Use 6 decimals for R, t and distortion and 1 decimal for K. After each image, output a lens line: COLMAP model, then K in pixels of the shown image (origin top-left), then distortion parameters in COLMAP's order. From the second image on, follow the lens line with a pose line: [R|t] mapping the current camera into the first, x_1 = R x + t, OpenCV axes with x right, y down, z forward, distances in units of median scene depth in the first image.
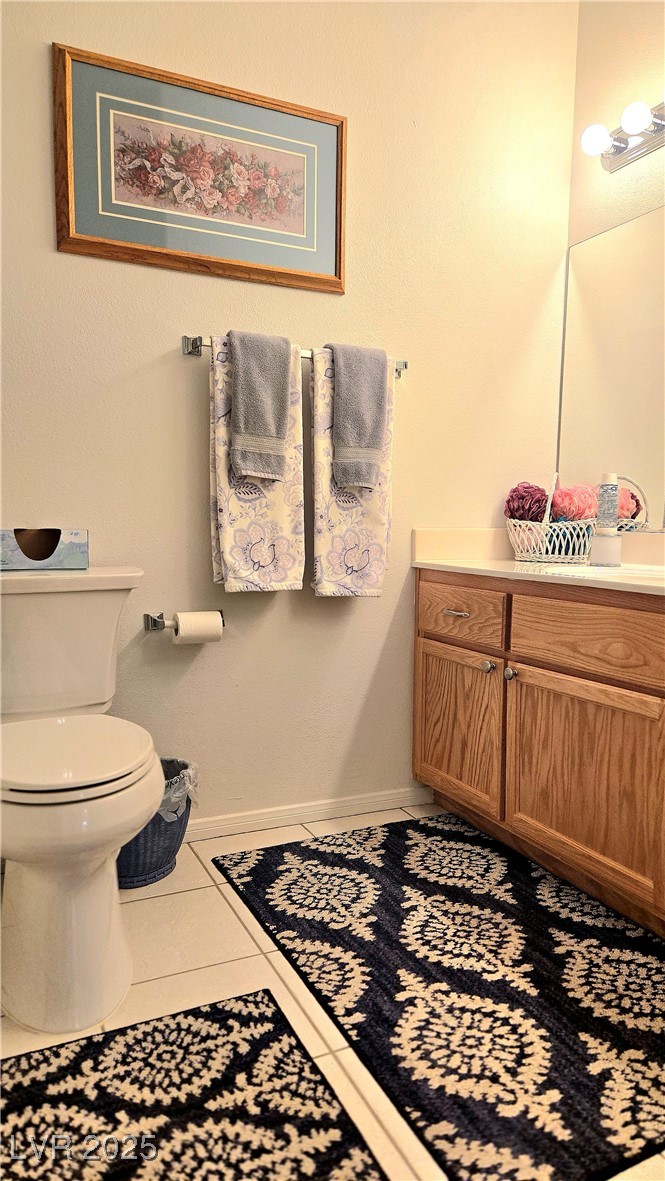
lens RADIAL K [[776.8, 0, 332.5], [0, 776.8, 590.5], [0, 0, 1]] dist [-0.000447, 0.000229]
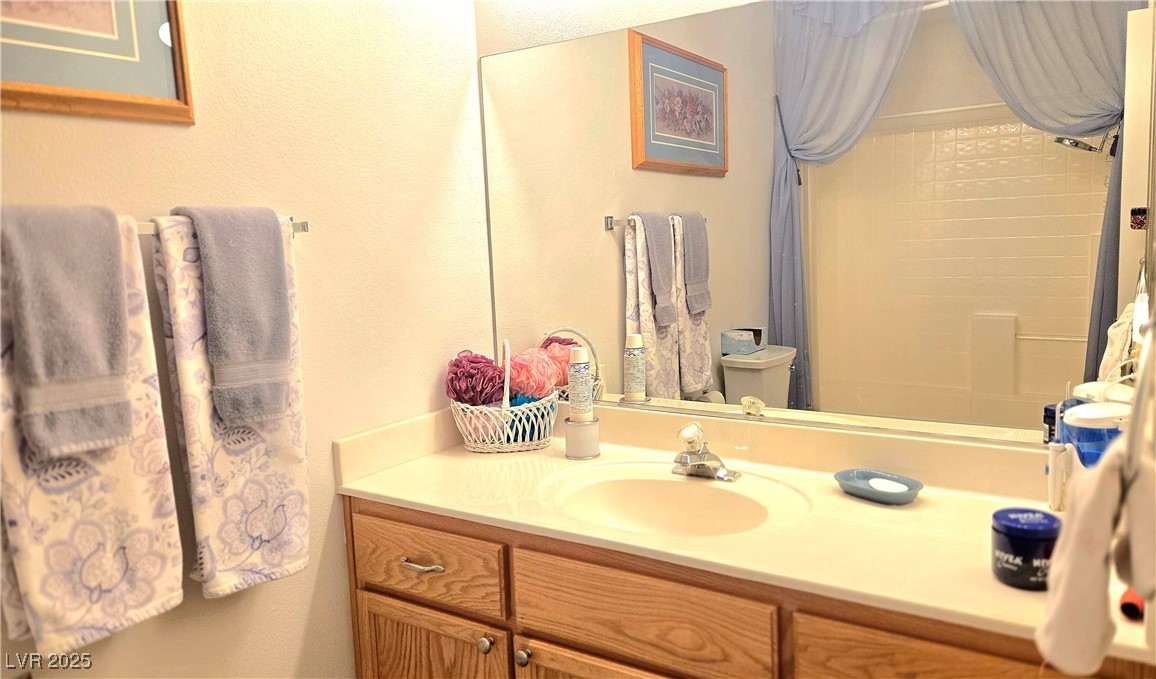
lens RADIAL K [[776.0, 0, 578.8], [0, 776.0, 285.1], [0, 0, 1]] dist [0.086571, -0.077309]
pose [[0.840411, -0.106458, 0.531391, -0.083368], [0.108578, 0.993711, 0.027360, -0.237069], [-0.530962, 0.034704, 0.846685, 0.275366]]
